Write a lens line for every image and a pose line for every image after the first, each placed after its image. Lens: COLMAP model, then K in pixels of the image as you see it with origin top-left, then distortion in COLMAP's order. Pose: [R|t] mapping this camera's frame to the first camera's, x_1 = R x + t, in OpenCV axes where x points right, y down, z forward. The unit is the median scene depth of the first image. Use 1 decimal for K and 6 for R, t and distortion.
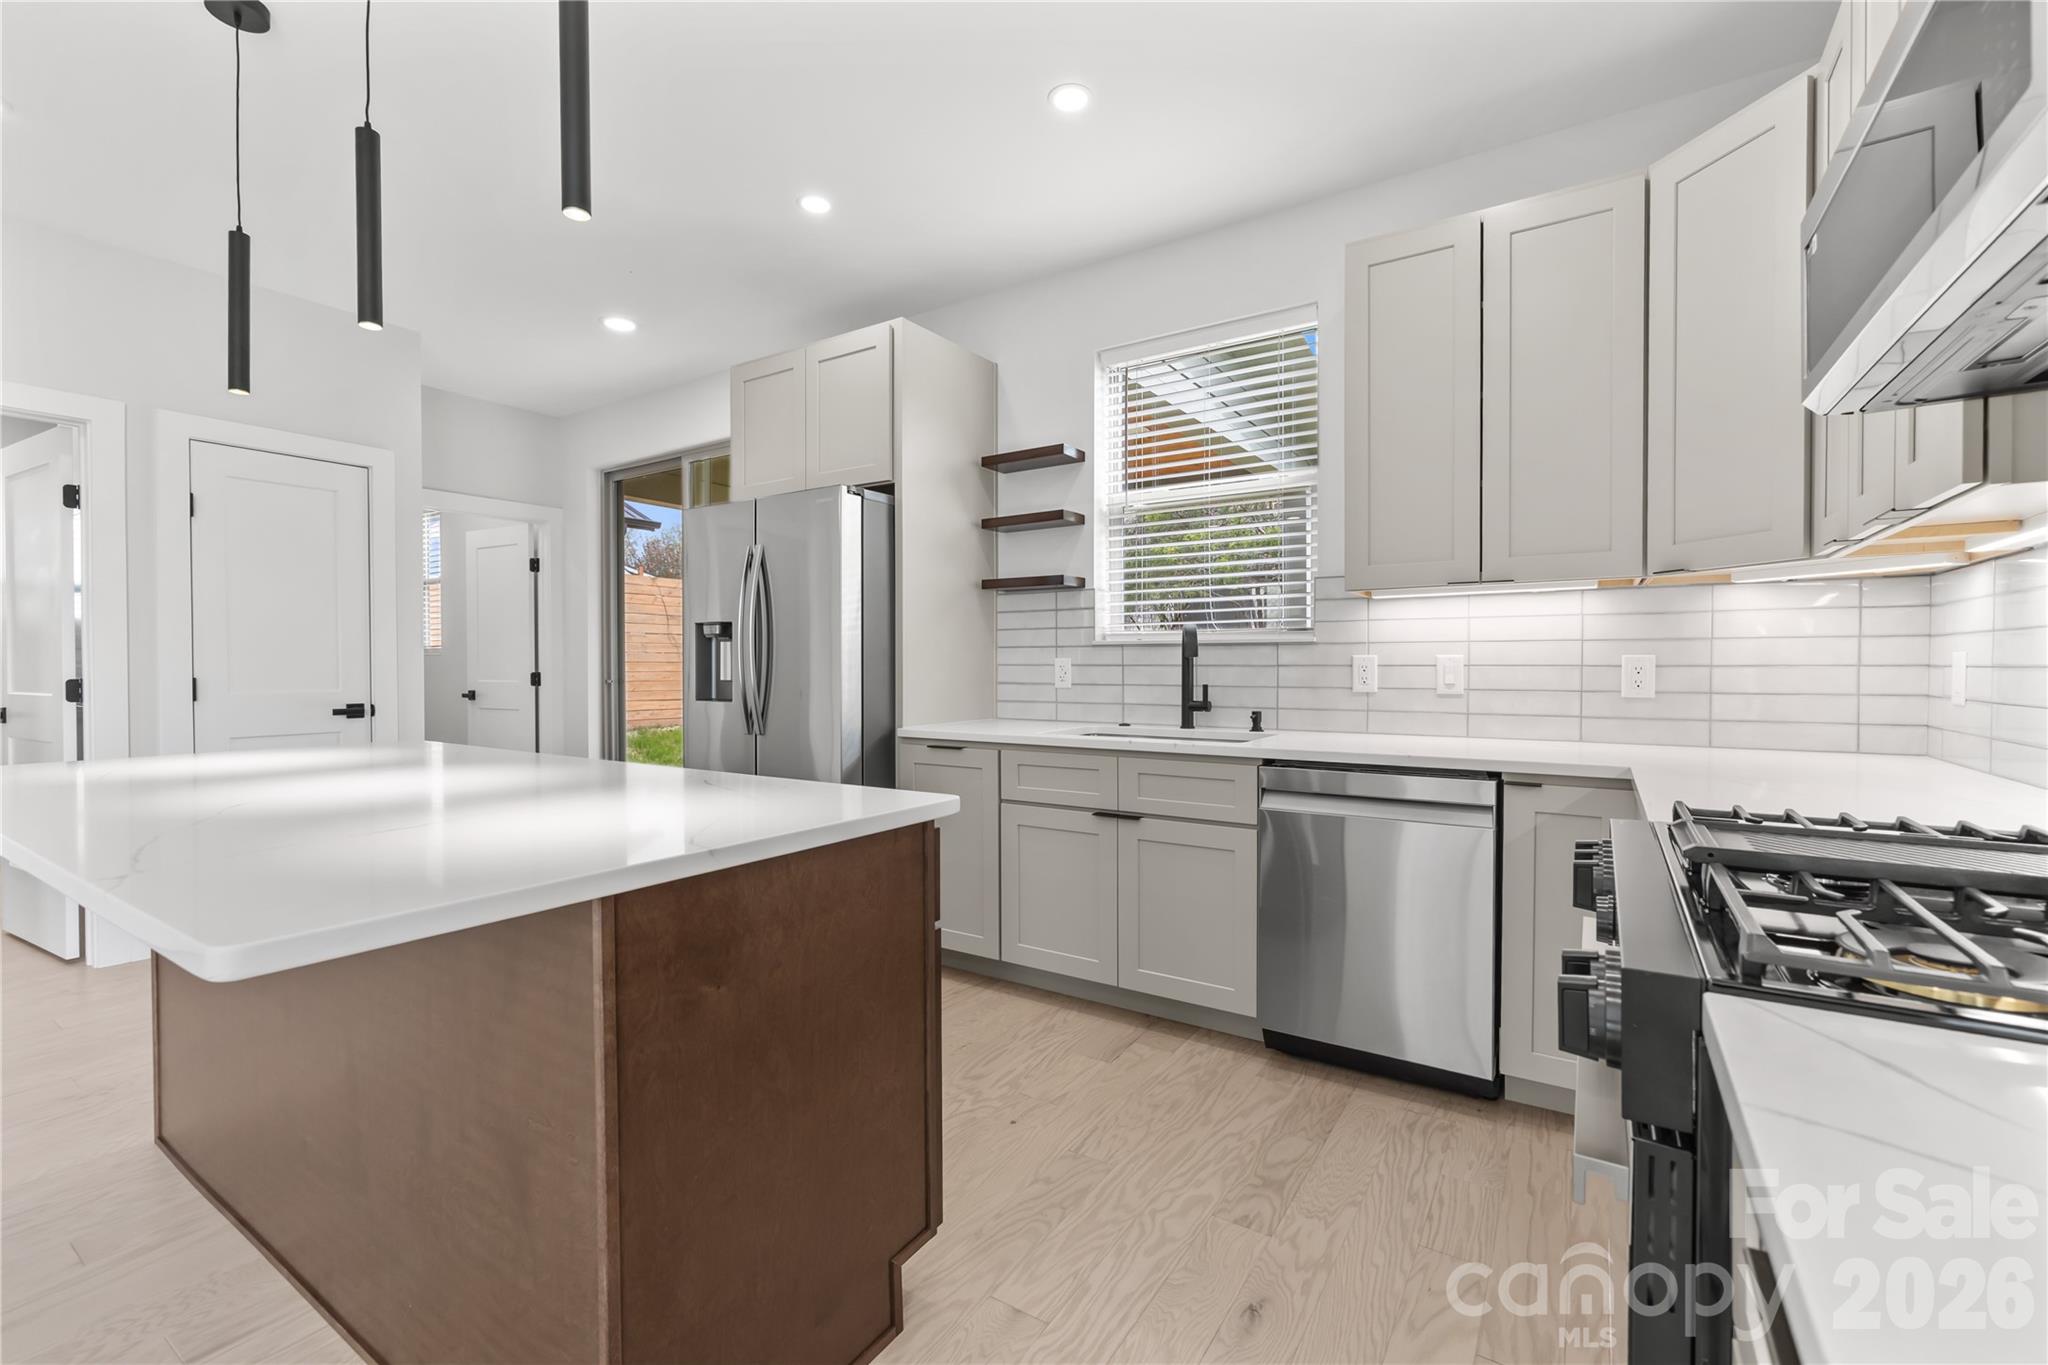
lens RADIAL K [[874.3, 0, 1044.4], [0, 874.3, 676.5], [0, 0, 1]] dist [-0.000327, 0.000116]
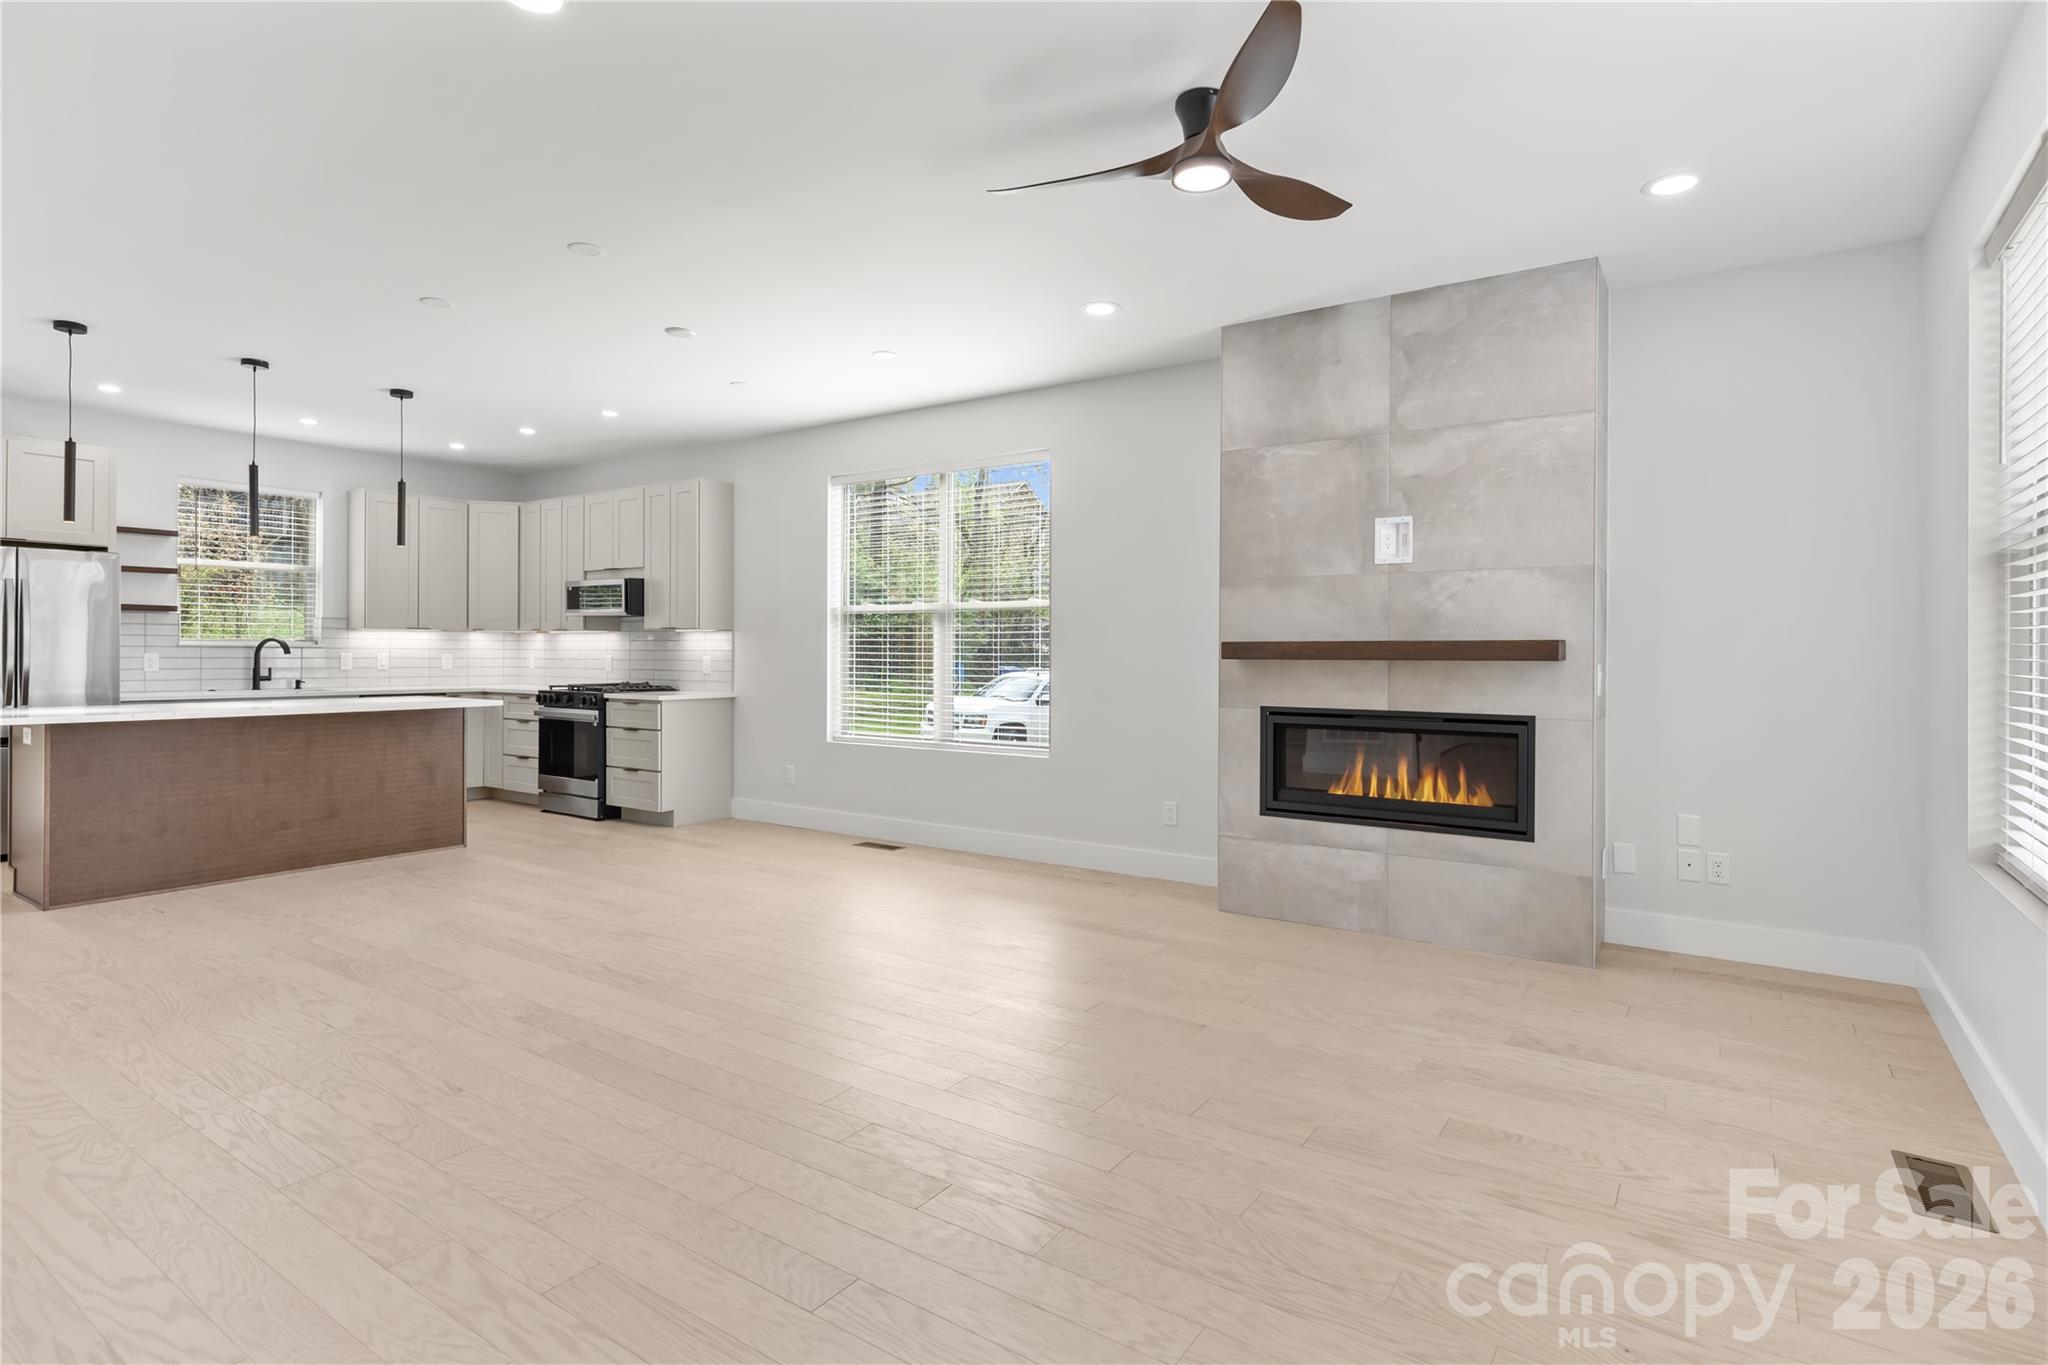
lens RADIAL K [[1032.0, 0, 1027.6], [0, 1032.0, 655.9], [0, 0, 1]] dist [0.004405, 0.000259]
pose [[0.037297, -0.000854, 0.999304, -2.385571], [0.005344, 0.999986, 0.000655, -0.011010], [-0.999290, 0.005316, 0.037301, -0.931690]]
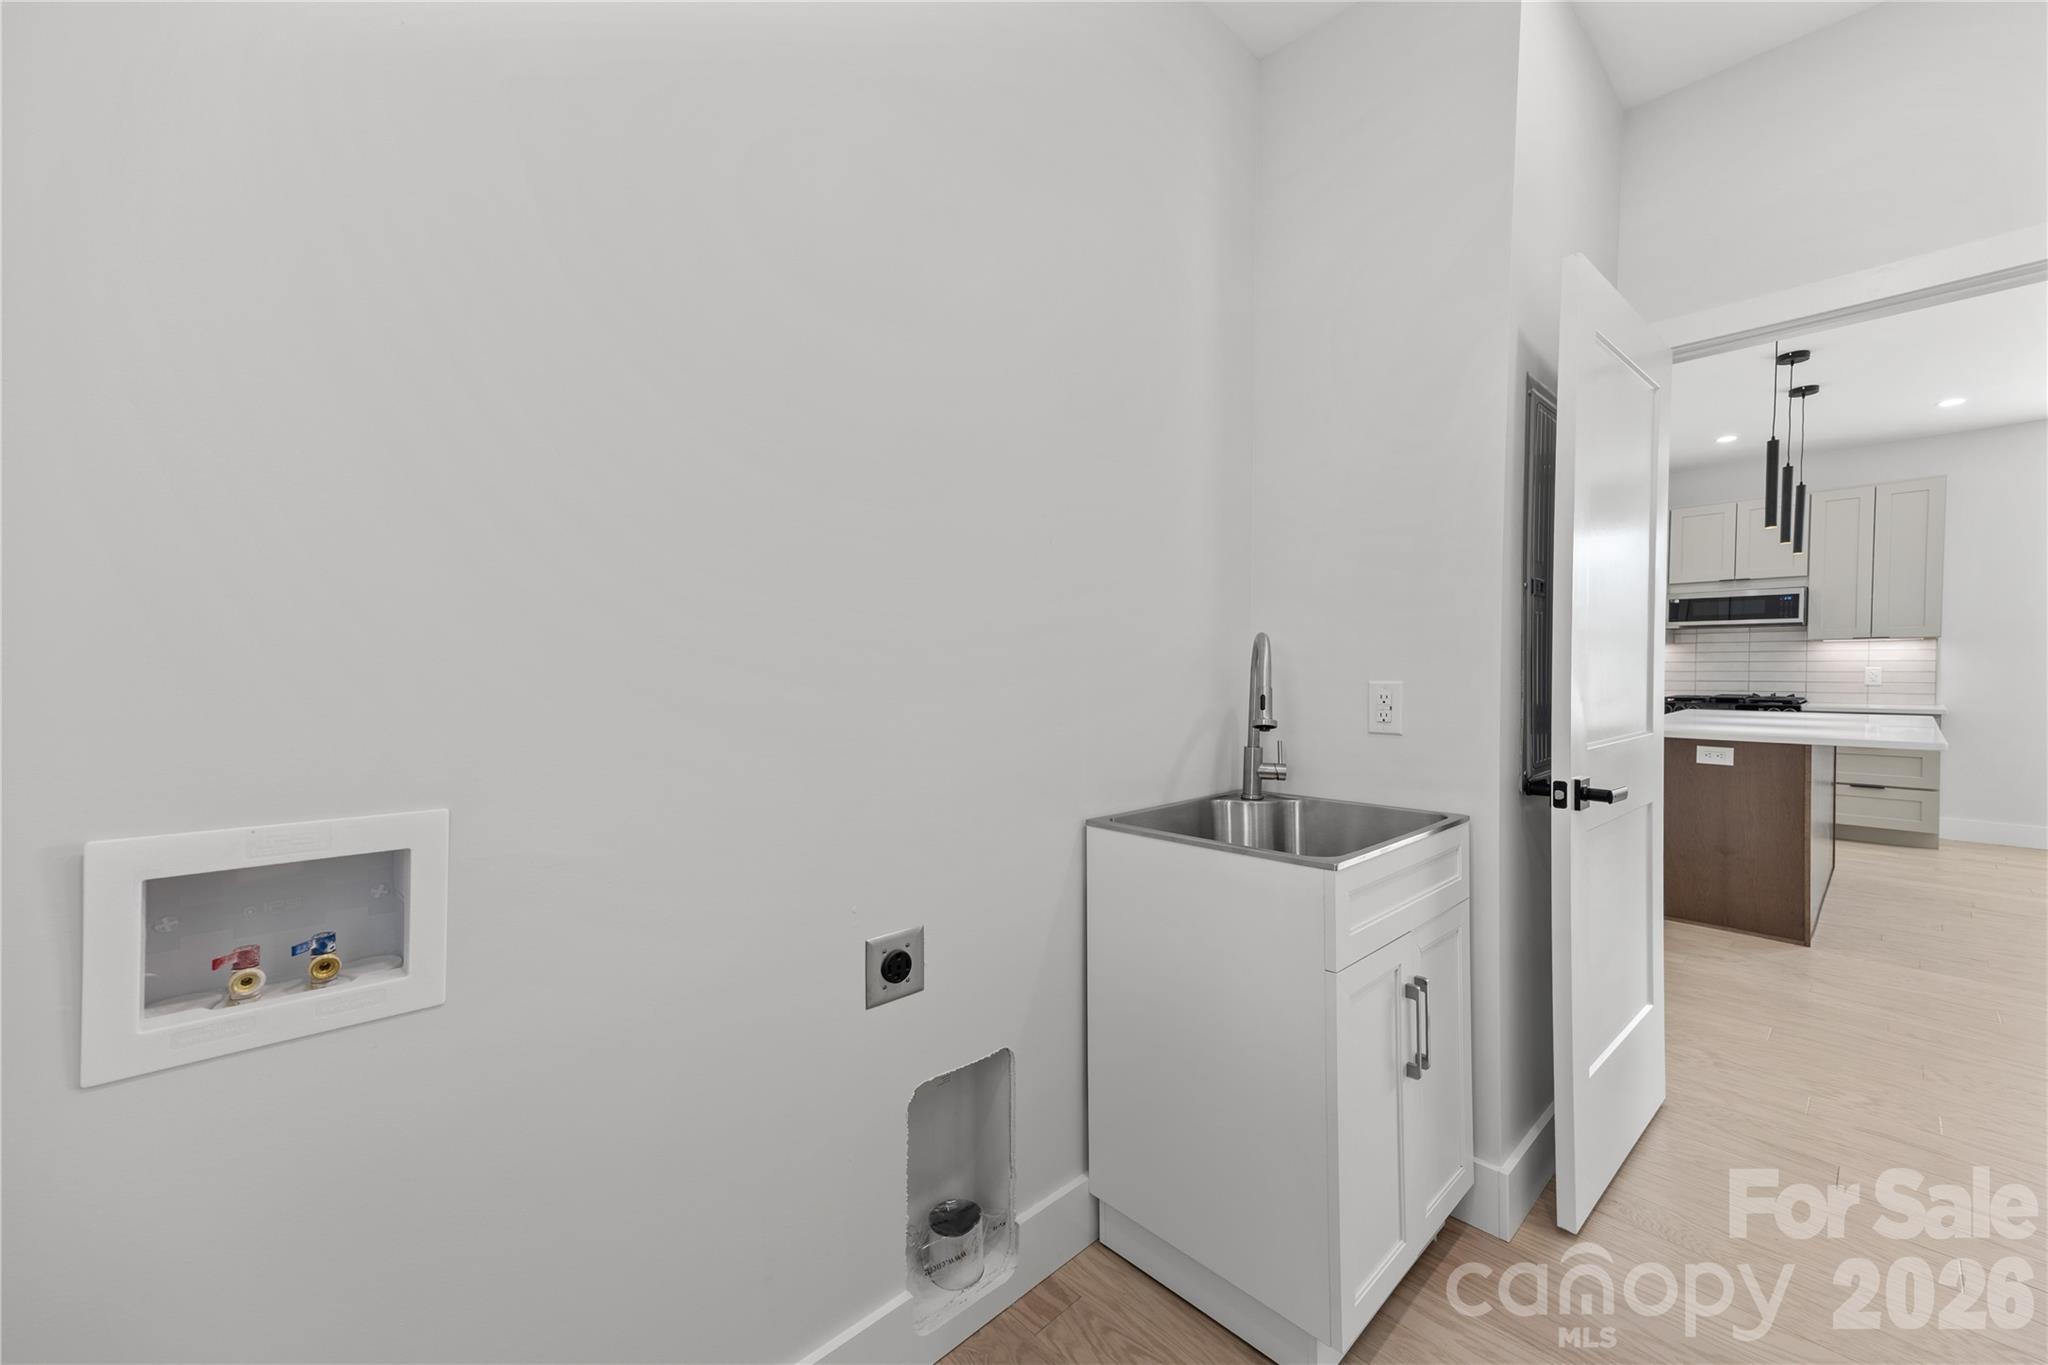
lens RADIAL K [[767.5, 0, 1034.7], [0, 767.5, 676.4], [0, 0, 1]] dist [0.014731, -0.000186]
pose [[0.239328, -0.009446, 0.970893, -2.112822], [0.009500, 0.999928, 0.007387, -0.023517], [-0.970892, 0.007456, 0.239400, 1.591432]]
